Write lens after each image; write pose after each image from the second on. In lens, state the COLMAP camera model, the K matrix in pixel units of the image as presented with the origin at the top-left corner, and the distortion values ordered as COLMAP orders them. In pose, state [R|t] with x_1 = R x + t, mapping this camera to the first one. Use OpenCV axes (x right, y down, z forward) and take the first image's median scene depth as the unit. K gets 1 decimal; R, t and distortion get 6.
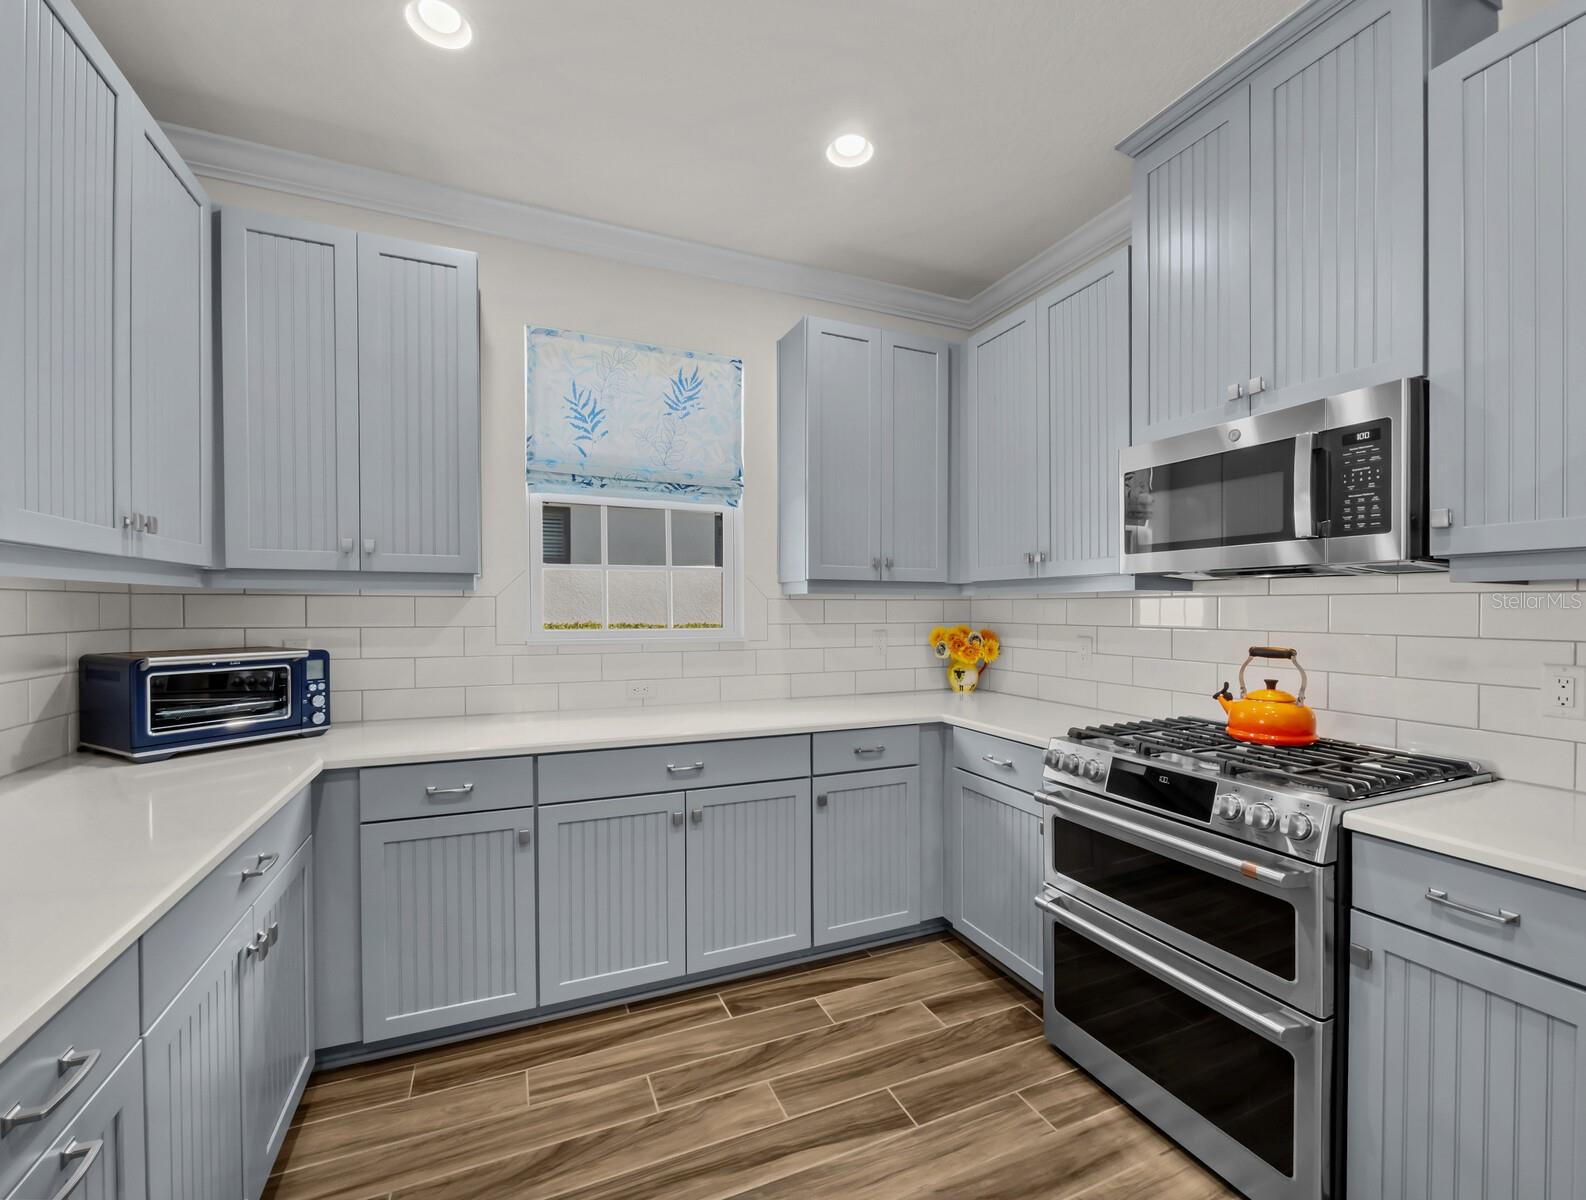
lens RADIAL K [[674.6, 0, 791.0], [0, 674.6, 620.9], [0, 0, 1]] dist [-0.003184, 0.000280]
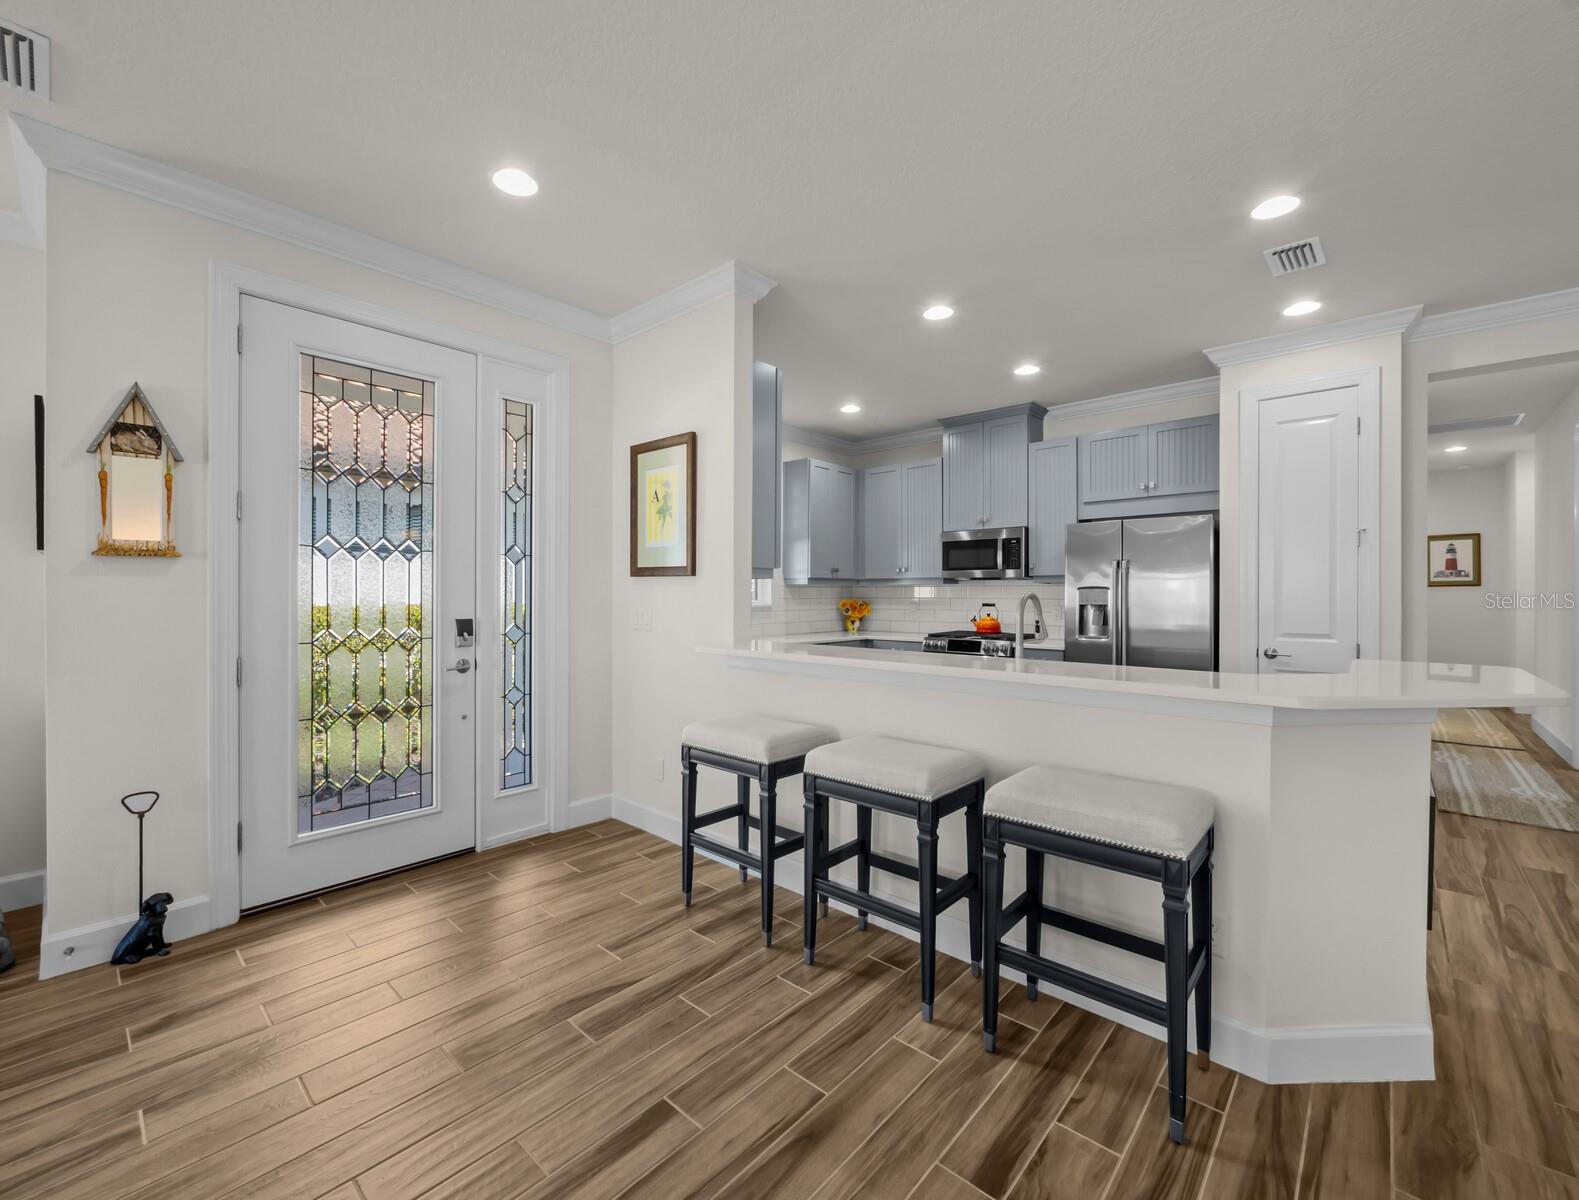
lens RADIAL K [[671.6, 0, 783.1], [0, 671.6, 596.1], [0, 0, 1]] dist [-0.003184, 0.000280]
pose [[0.912297, -0.001112, 0.409528, -1.248479], [0.005710, 0.999934, -0.010007, 0.025946], [-0.409490, 0.011468, 0.912242, -1.257439]]
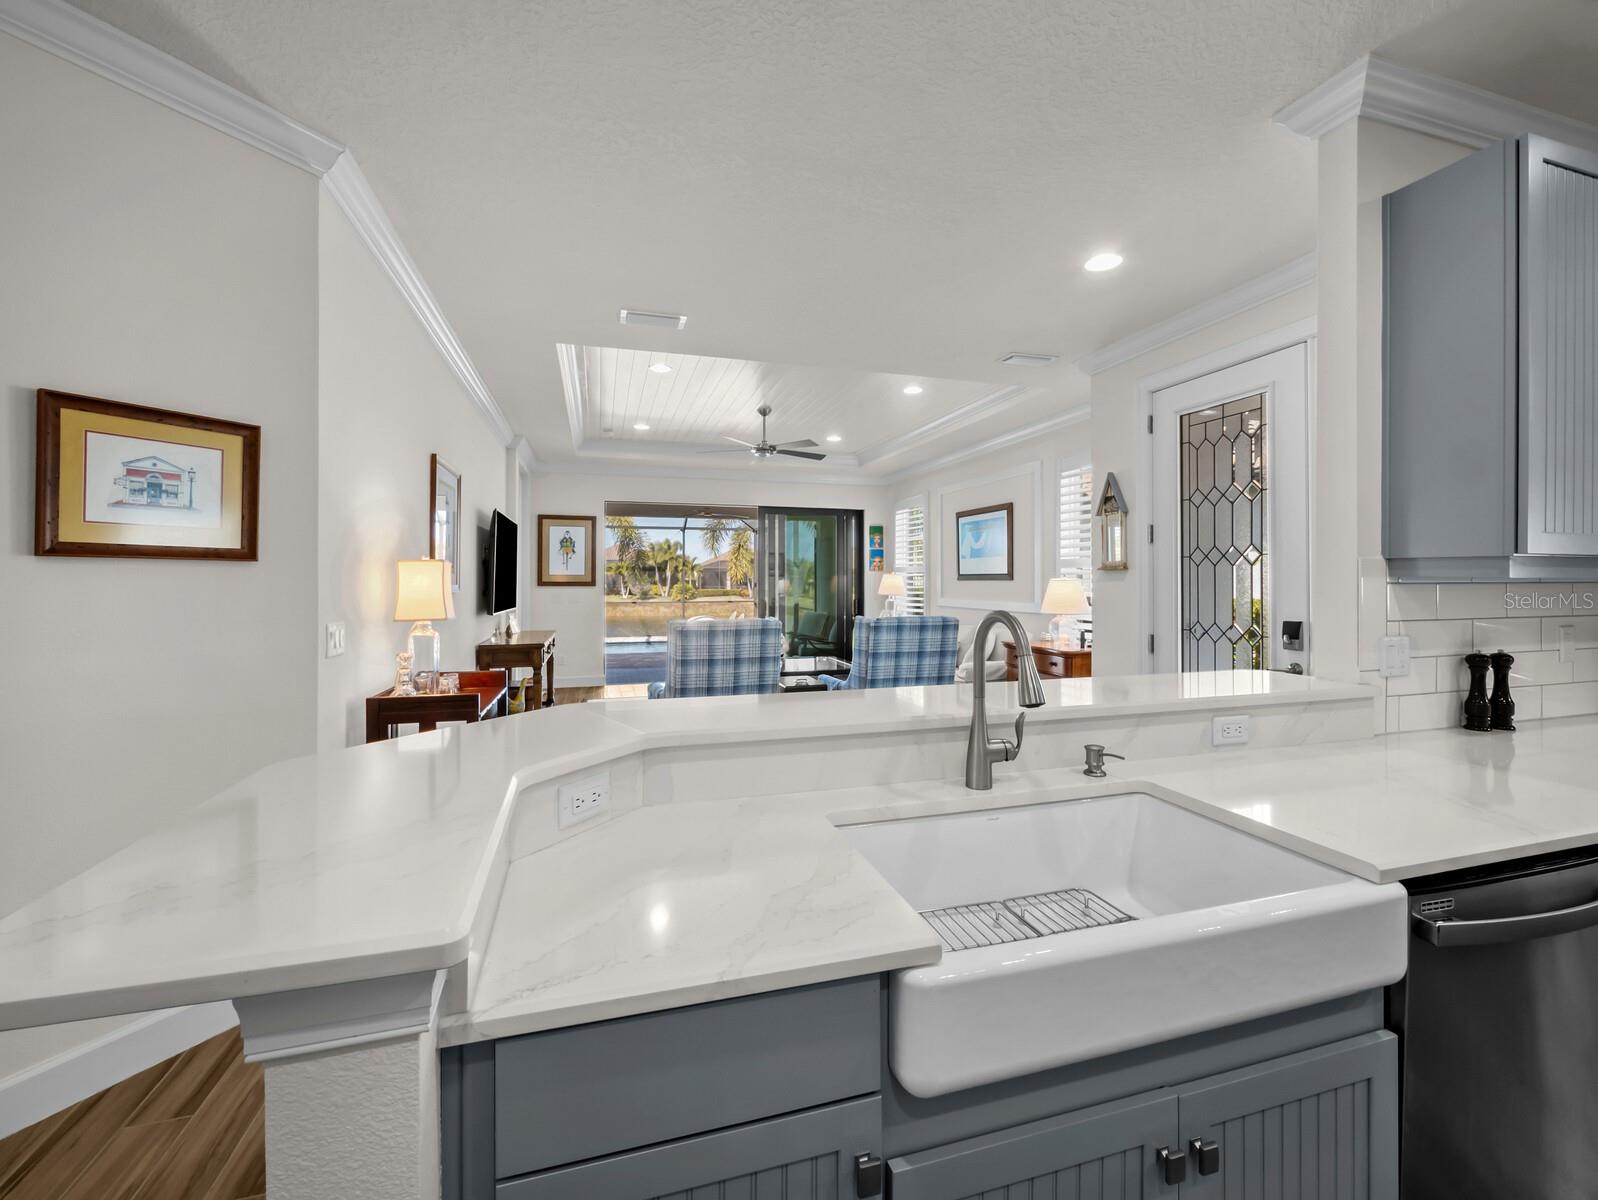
lens RADIAL K [[680.7, 0, 790.6], [0, 680.7, 574.3], [0, 0, 1]] dist [-0.005044, 0.000092]
pose [[-0.121763, -0.010308, -0.992506, 0.381855], [-0.018698, 0.999792, -0.008089, -0.013744], [0.992383, 0.017573, -0.121930, -0.462113]]
